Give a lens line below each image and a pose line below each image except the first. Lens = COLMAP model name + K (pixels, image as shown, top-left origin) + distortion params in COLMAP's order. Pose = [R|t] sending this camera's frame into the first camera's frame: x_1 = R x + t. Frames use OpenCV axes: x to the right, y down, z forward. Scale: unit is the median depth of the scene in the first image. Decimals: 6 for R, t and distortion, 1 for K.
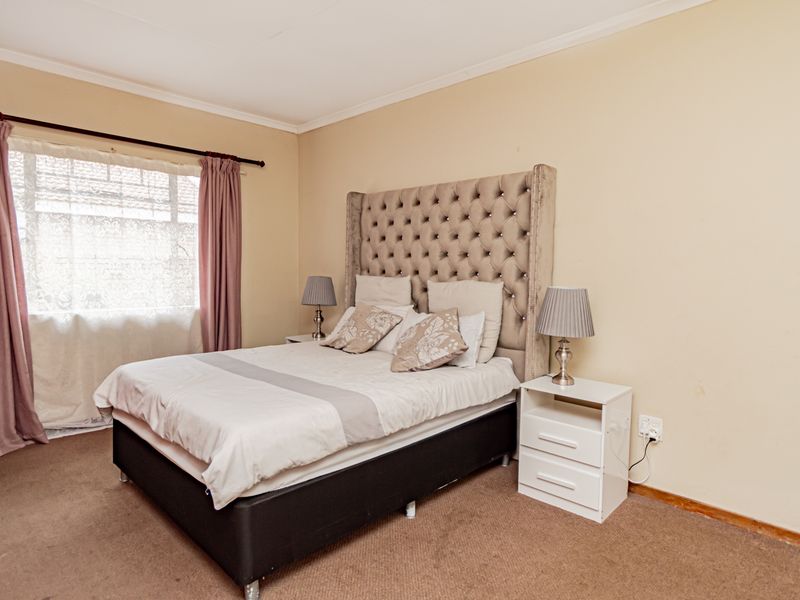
lens RADIAL K [[476.9, 0, 399.6], [0, 476.9, 289.5], [0, 0, 1]] dist [0.000356, 0.000624]
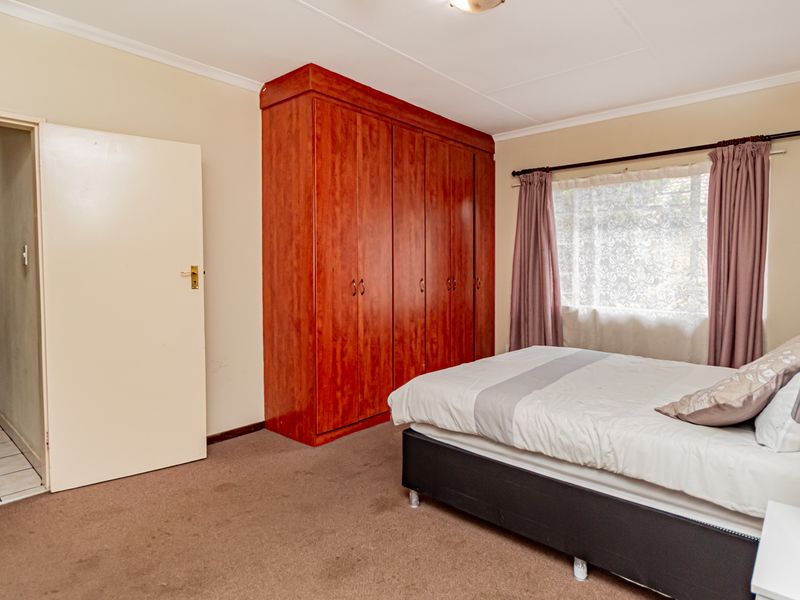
lens RADIAL K [[476.9, 0, 399.6], [0, 476.9, 289.5], [0, 0, 1]] dist [0.000356, 0.000624]
pose [[0.044767, 0.033512, -0.998435, 0.538664], [-0.044589, 0.998508, 0.031515, -0.016652], [0.998002, 0.043108, 0.046195, 0.424251]]
